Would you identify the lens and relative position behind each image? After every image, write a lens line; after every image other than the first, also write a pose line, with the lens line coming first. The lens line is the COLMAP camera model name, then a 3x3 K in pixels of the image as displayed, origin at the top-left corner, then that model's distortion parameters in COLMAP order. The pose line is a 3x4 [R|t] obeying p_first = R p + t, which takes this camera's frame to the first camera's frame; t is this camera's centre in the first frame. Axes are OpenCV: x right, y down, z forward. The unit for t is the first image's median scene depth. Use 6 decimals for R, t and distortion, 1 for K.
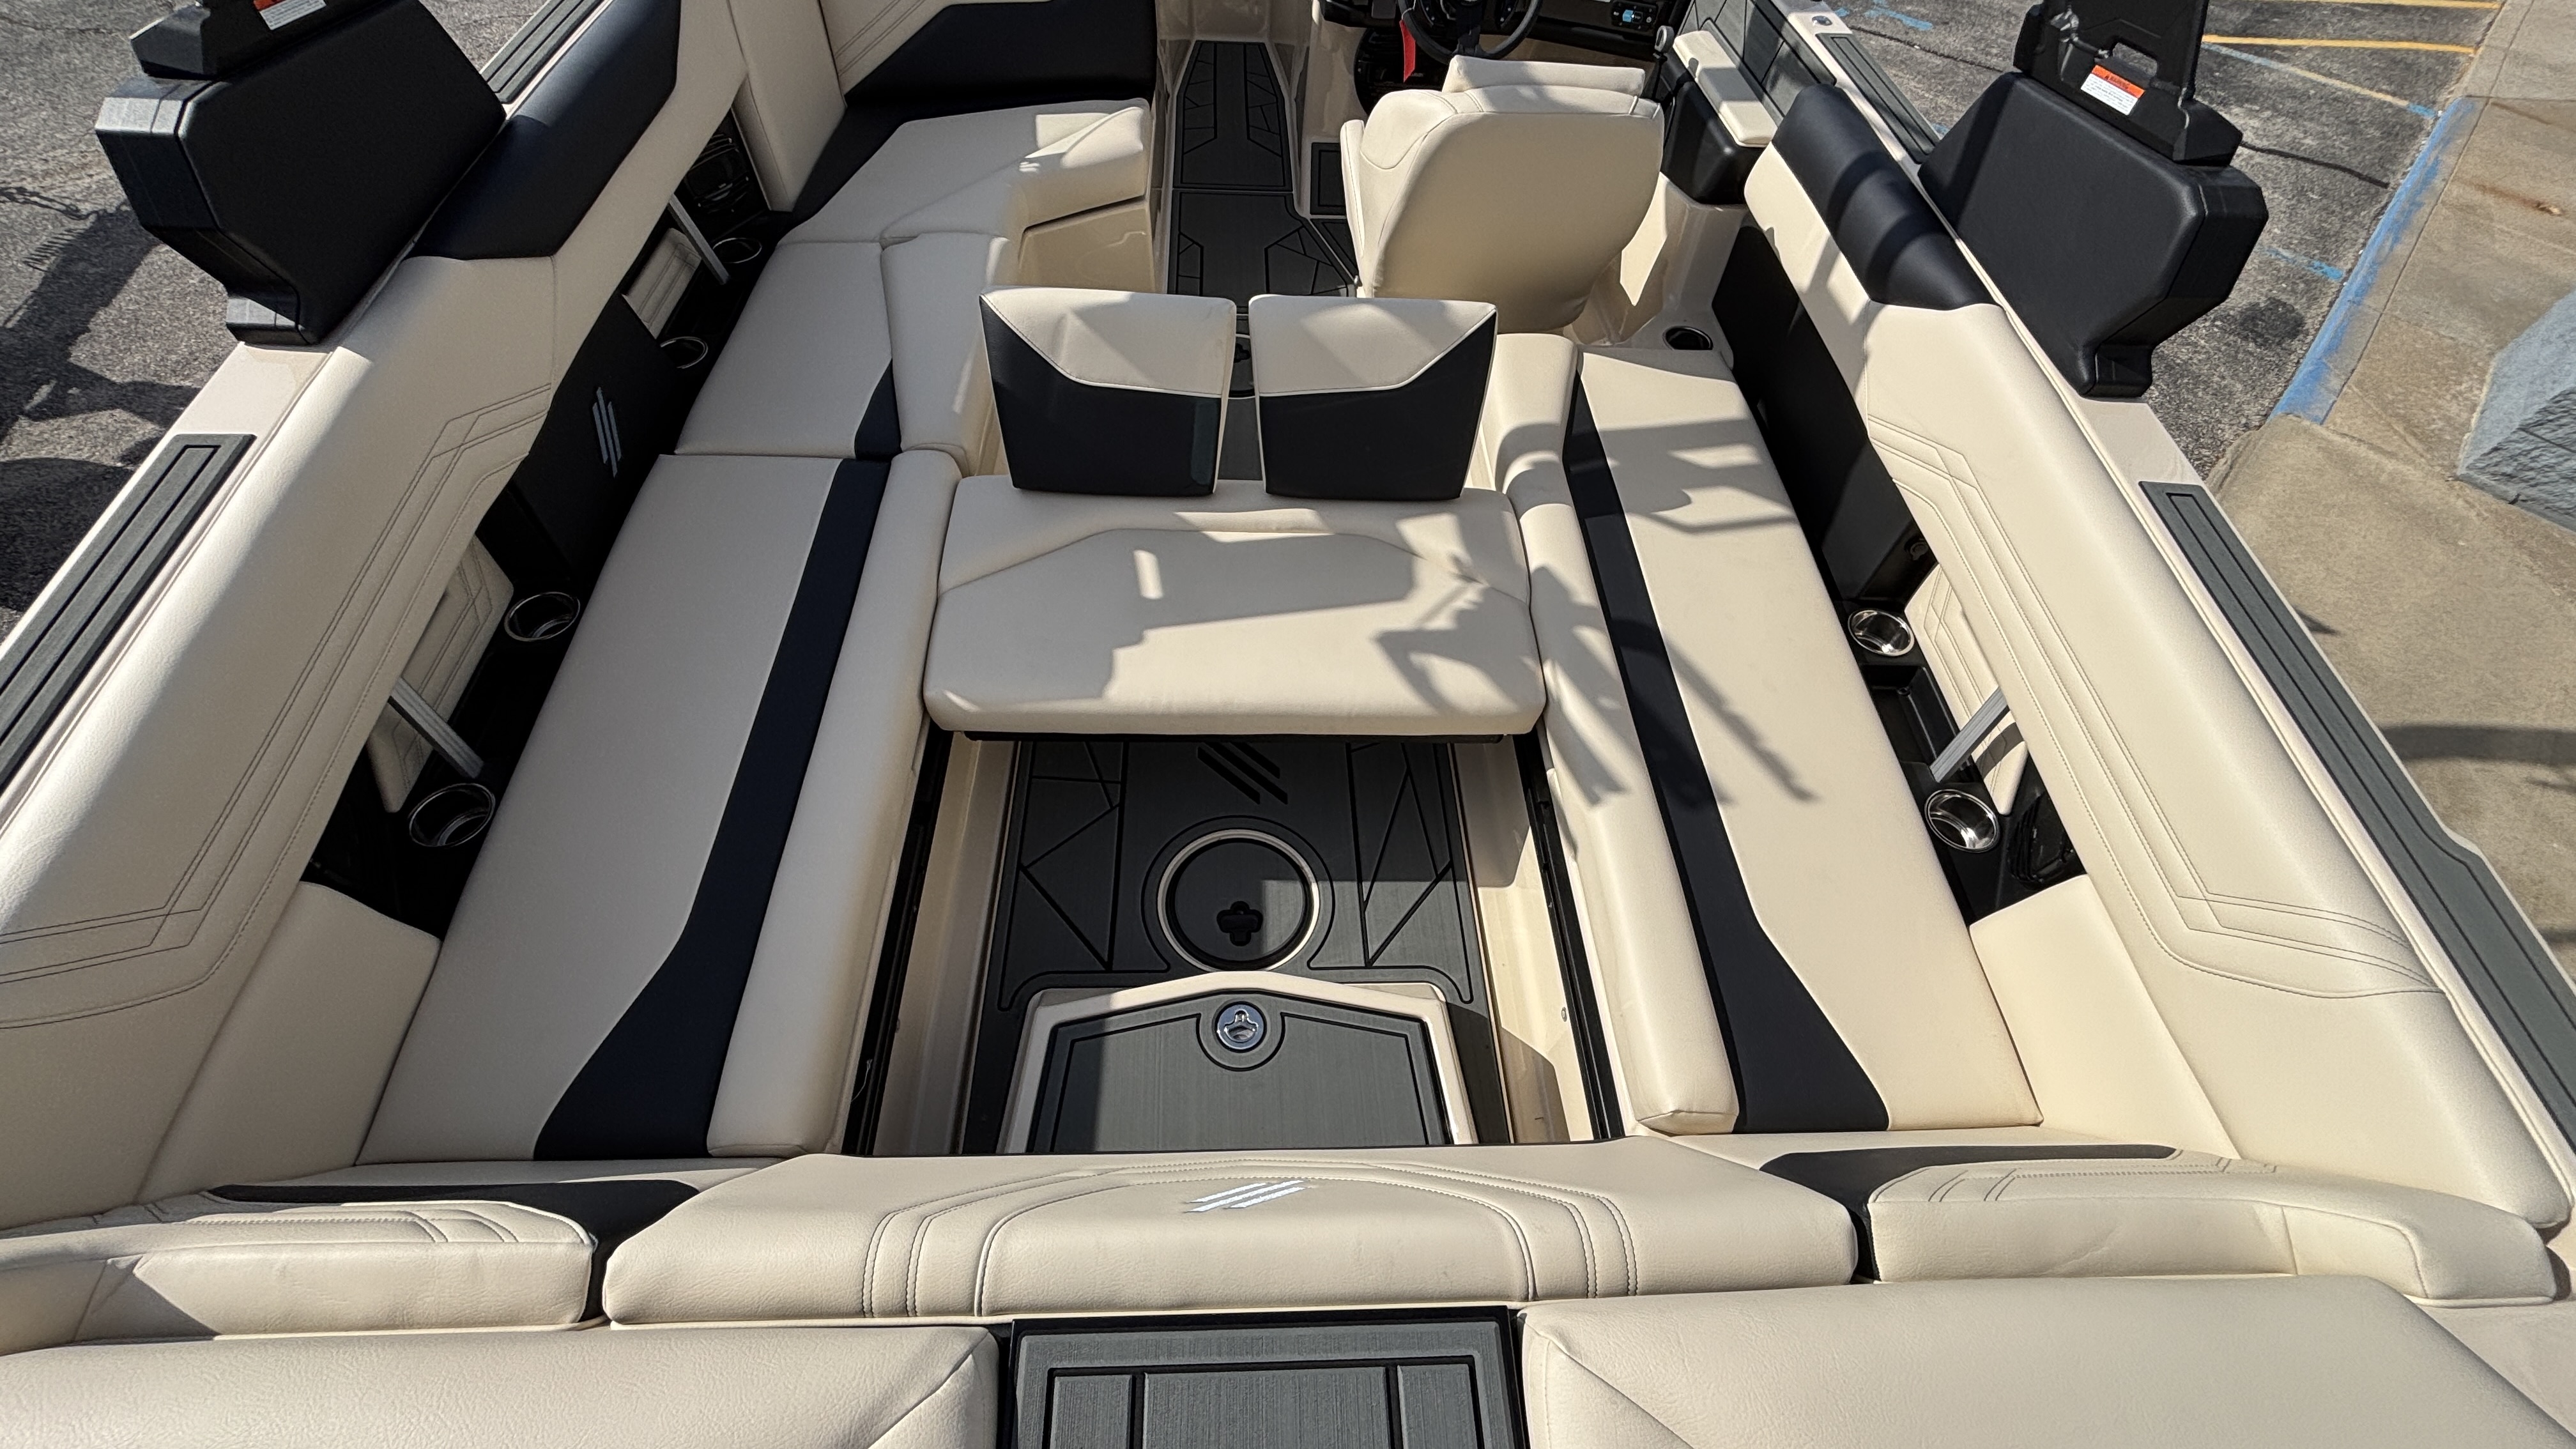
lens RADIAL K [[1073.4, 0, 1295.7], [0, 1073.4, 803.1], [0, 0, 1]] dist [0.001994, 0.000185]
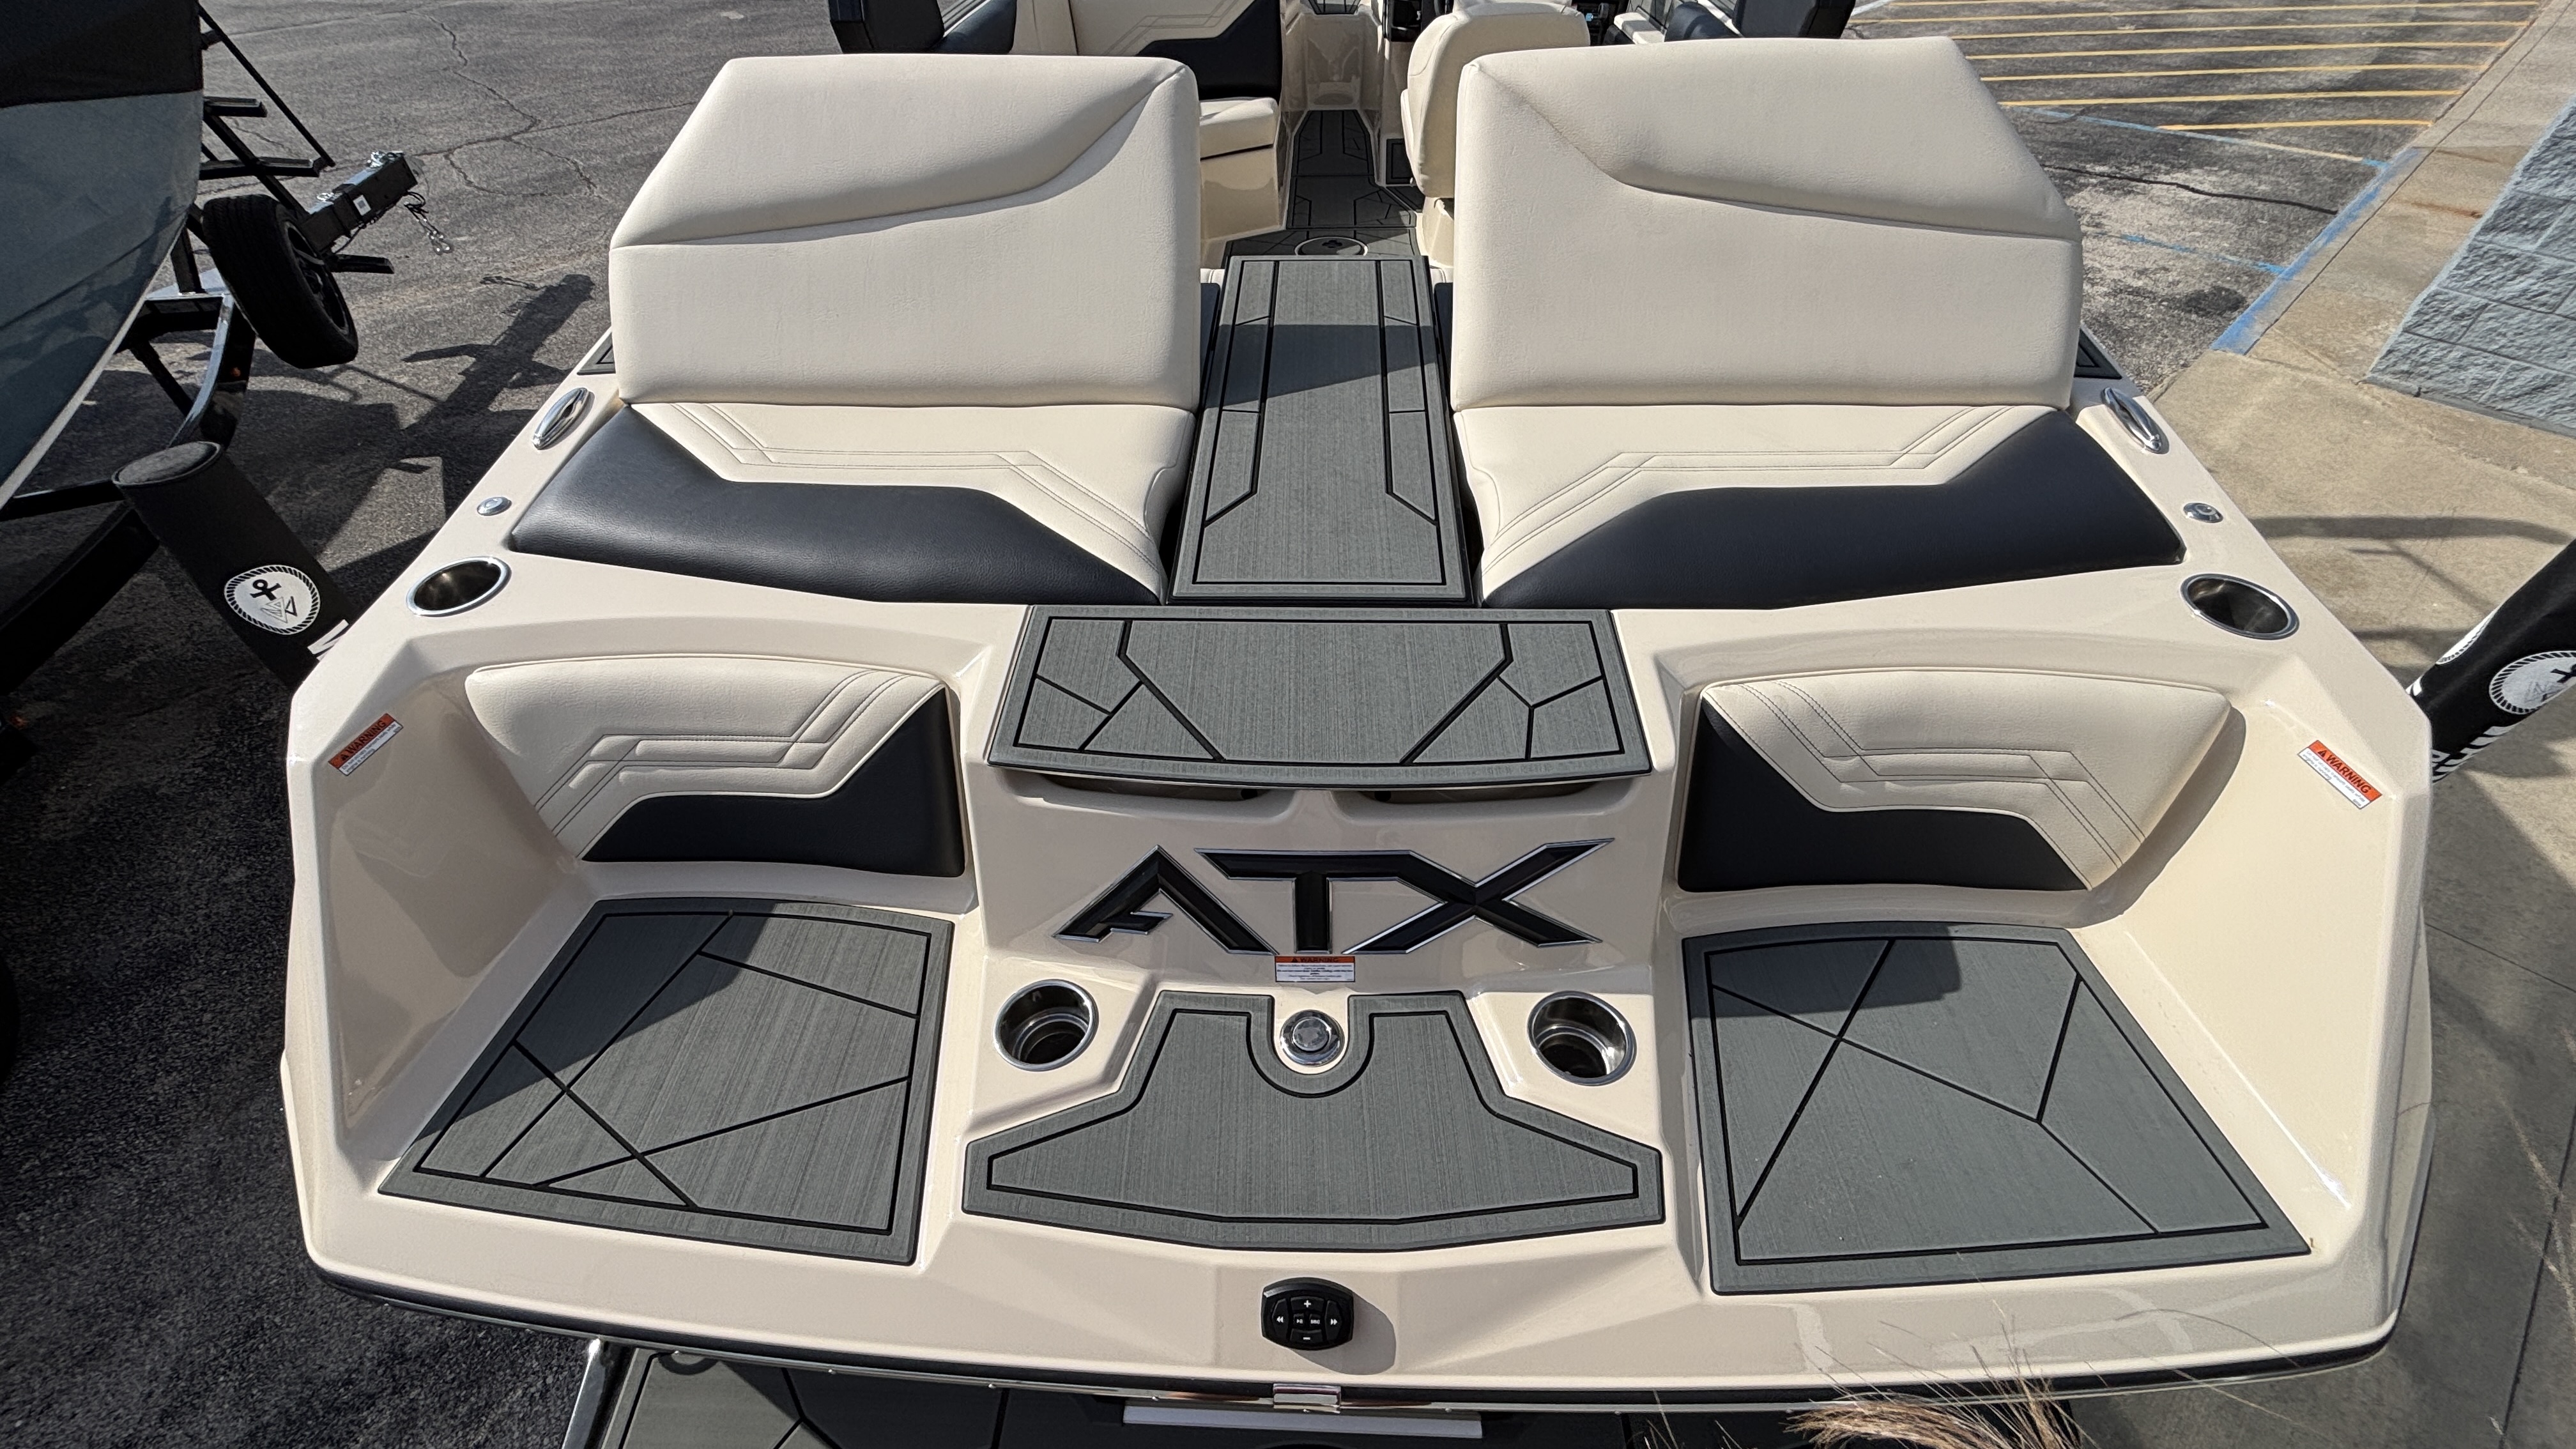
lens RADIAL K [[1034.5, 0, 1288.8], [0, 1034.5, 727.8], [0, 0, 1]] dist [0.003853, 0.000318]
pose [[0.994692, -0.002064, -0.102873, 0.014043], [-0.016082, 0.984392, -0.175251, 0.228971], [0.101629, 0.175975, 0.979134, -0.135431]]
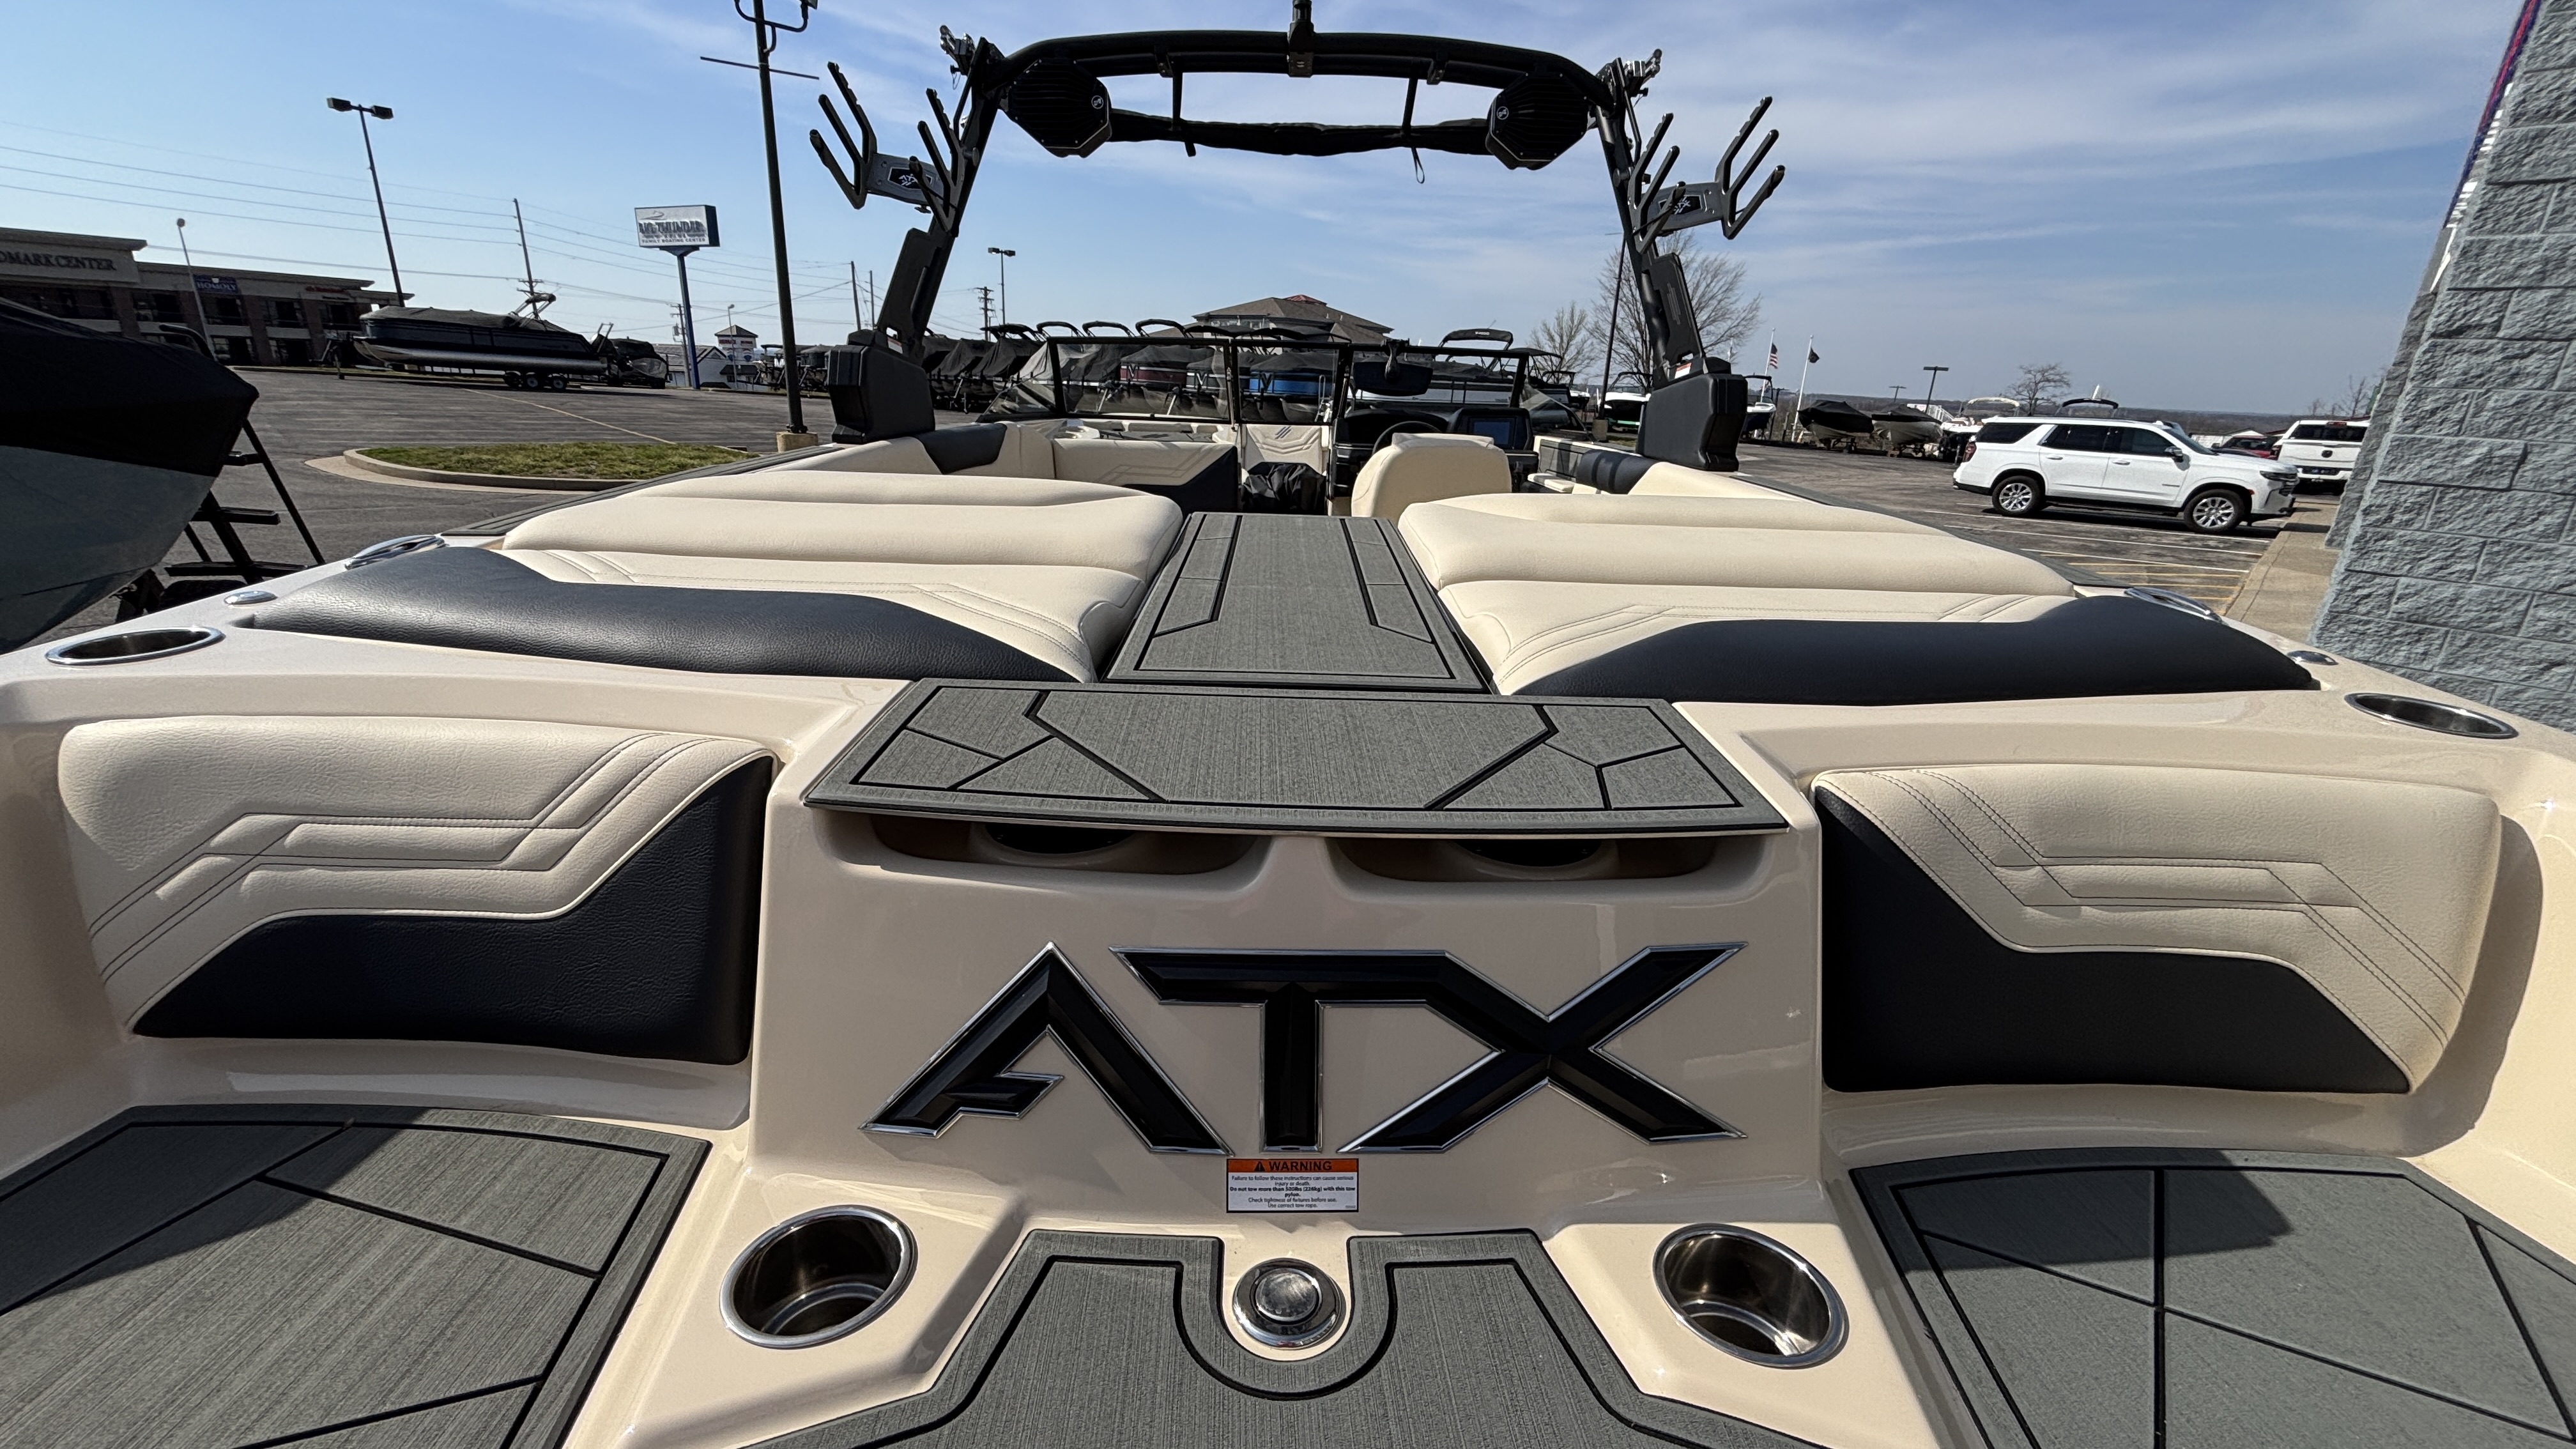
lens RADIAL K [[1028.8, 0, 1288.0], [0, 1028.8, 724.5], [0, 0, 1]] dist [-0.012712, 0.011879]
pose [[0.999020, -0.016007, -0.041269, 0.005735], [-0.011207, 0.810485, -0.585652, 0.259278], [0.042822, 0.585541, 0.809511, -0.074780]]
